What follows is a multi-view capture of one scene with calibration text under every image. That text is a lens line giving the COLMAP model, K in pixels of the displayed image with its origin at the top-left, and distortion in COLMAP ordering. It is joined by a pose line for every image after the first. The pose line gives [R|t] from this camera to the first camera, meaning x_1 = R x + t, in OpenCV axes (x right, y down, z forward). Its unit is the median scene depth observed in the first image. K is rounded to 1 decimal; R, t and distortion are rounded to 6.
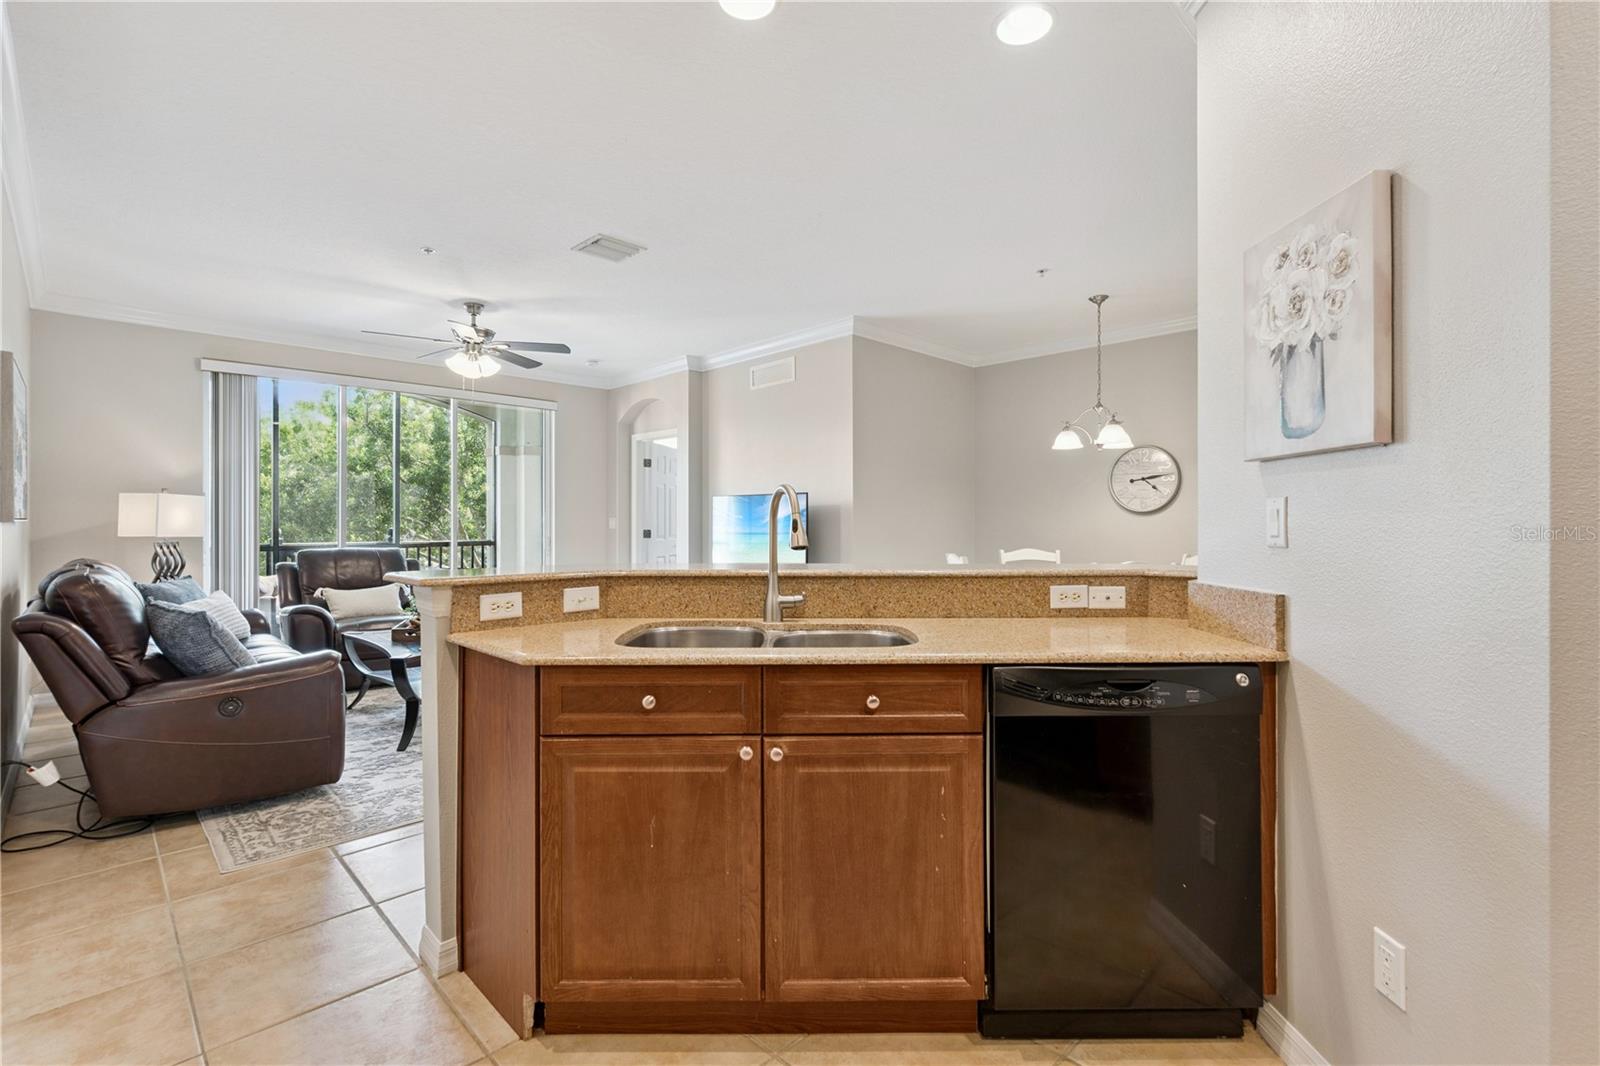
lens RADIAL K [[733.1, 0, 803.9], [0, 733.1, 519.0], [0, 0, 1]] dist [0.000015, -0.000123]
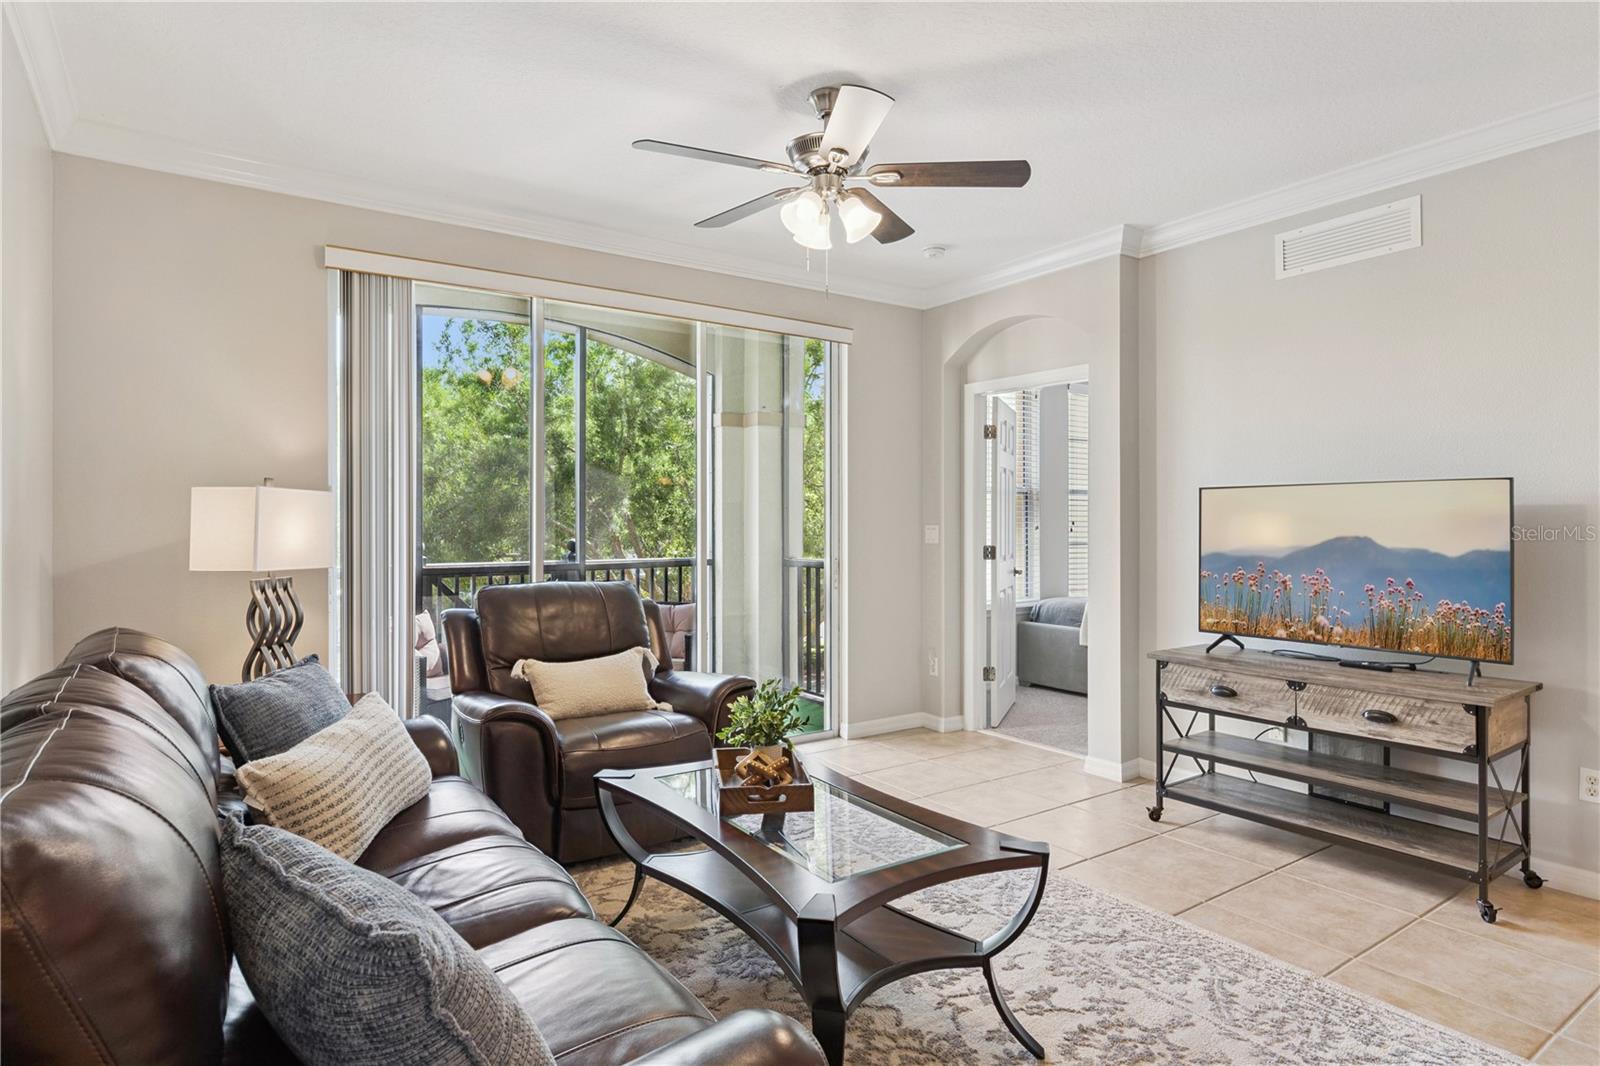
lens RADIAL K [[882.3, 0, 802.3], [0, 882.3, 519.7], [0, 0, 1]] dist [-0.003668, -0.000857]
pose [[0.985571, -0.000776, -0.169262, -0.345219], [0.001248, 0.999996, 0.002686, -0.011343], [0.169259, -0.002858, 0.985567, 0.393519]]
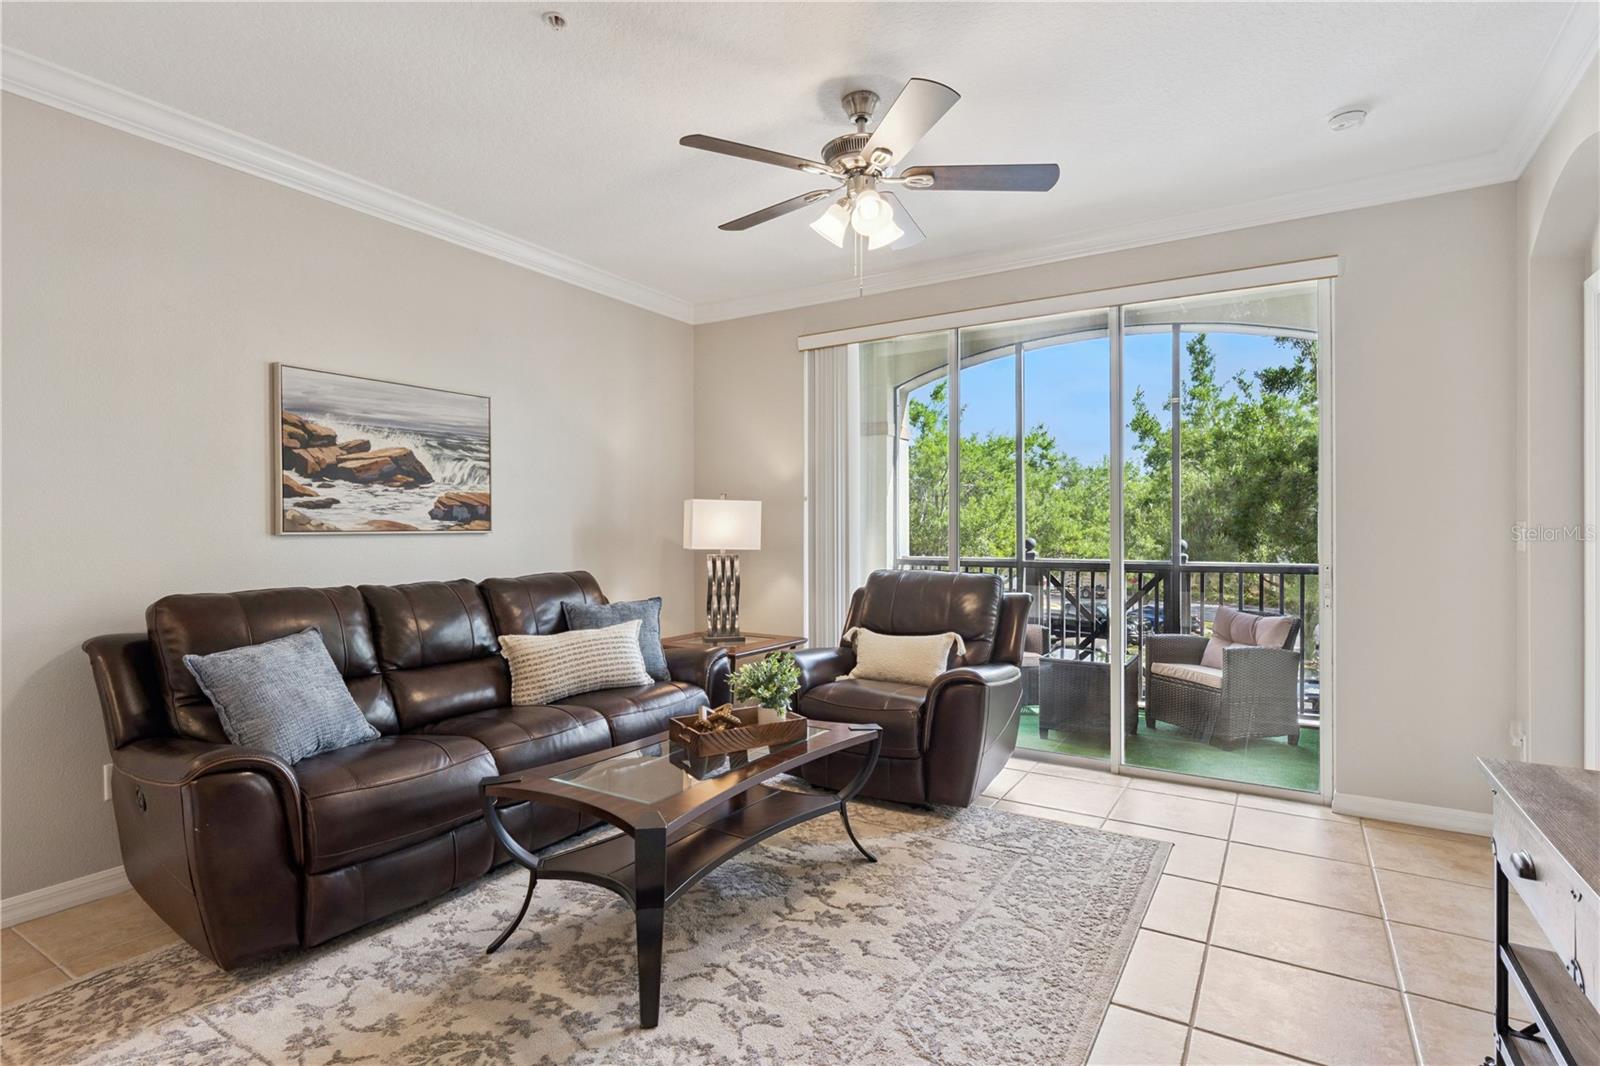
lens RADIAL K [[790.8, 0, 800.0], [0, 790.8, 533.0], [0, 0, 1]] dist [0.000712, 0.000130]
pose [[0.233253, 0.007537, -0.972387, 0.060097], [0.003987, 0.999954, 0.008707, -0.002594], [0.972408, -0.005907, 0.233212, 0.779272]]
